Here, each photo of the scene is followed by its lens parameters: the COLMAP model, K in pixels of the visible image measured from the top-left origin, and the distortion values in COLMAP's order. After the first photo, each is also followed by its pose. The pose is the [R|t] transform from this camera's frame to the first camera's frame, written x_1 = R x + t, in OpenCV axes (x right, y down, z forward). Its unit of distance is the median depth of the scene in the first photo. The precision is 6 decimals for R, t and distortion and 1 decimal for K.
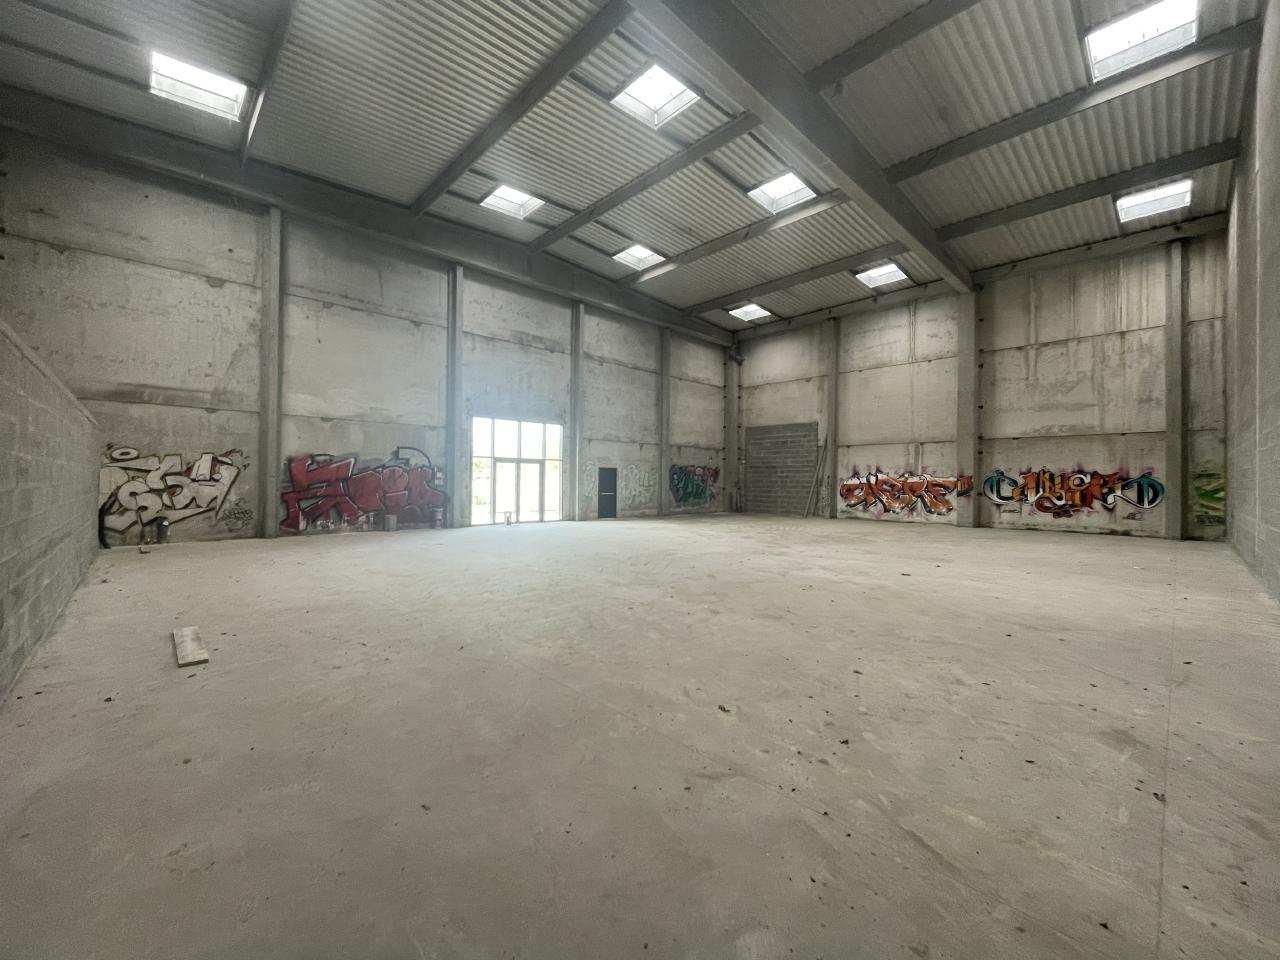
lens RADIAL K [[520.8, 0, 645.5], [0, 520.8, 479.1], [0, 0, 1]] dist [-0.001913, 0.000467]
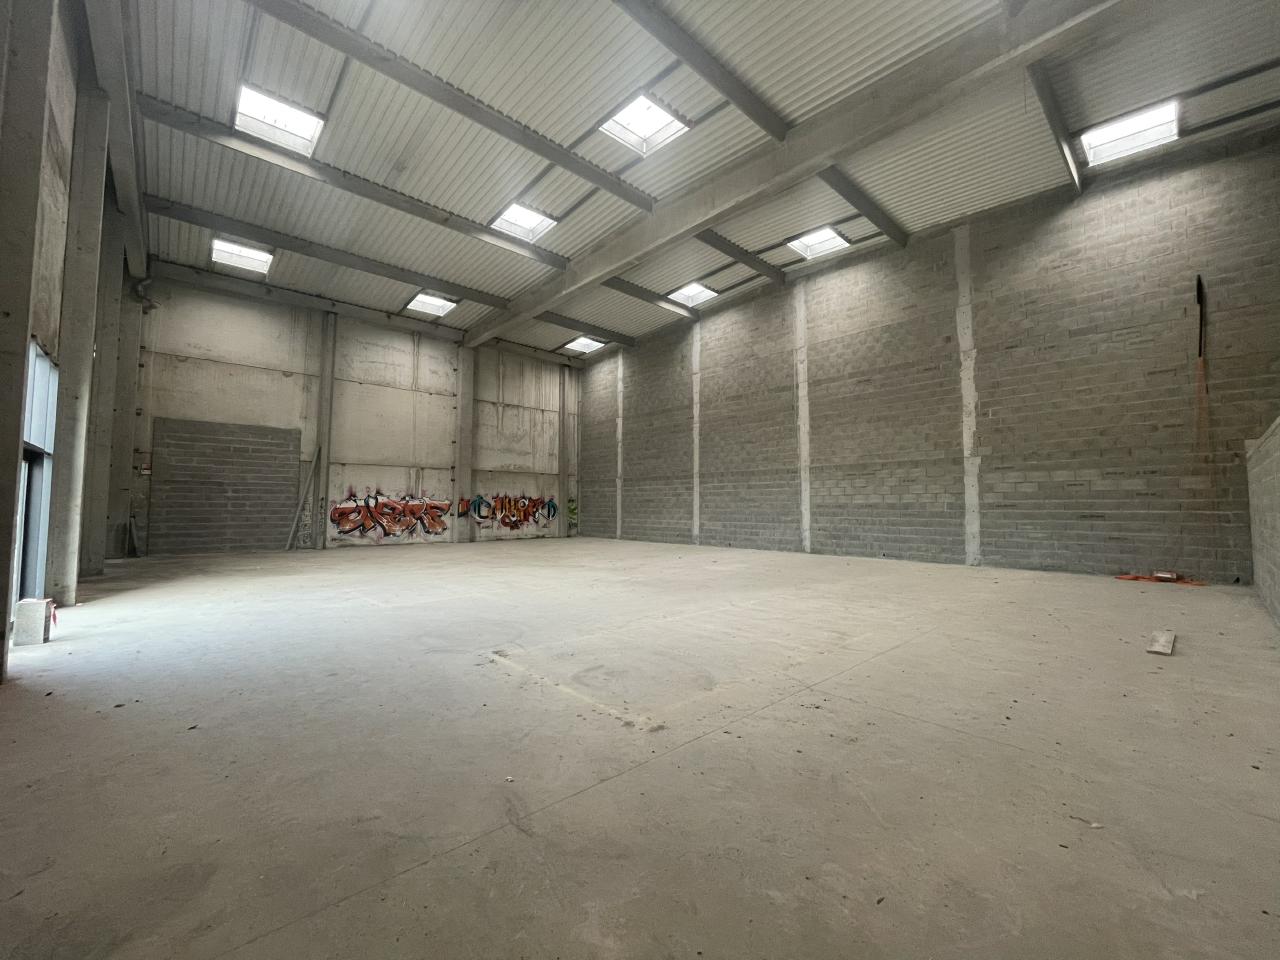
lens RADIAL K [[520.8, 0, 643.3], [0, 520.8, 480.1], [0, 0, 1]] dist [-0.001913, 0.000467]
pose [[0.020108, 0.045767, 0.998750, -0.541695], [-0.001441, 0.998952, -0.045747, 0.003512], [-0.999797, -0.000519, 0.020153, 0.545786]]
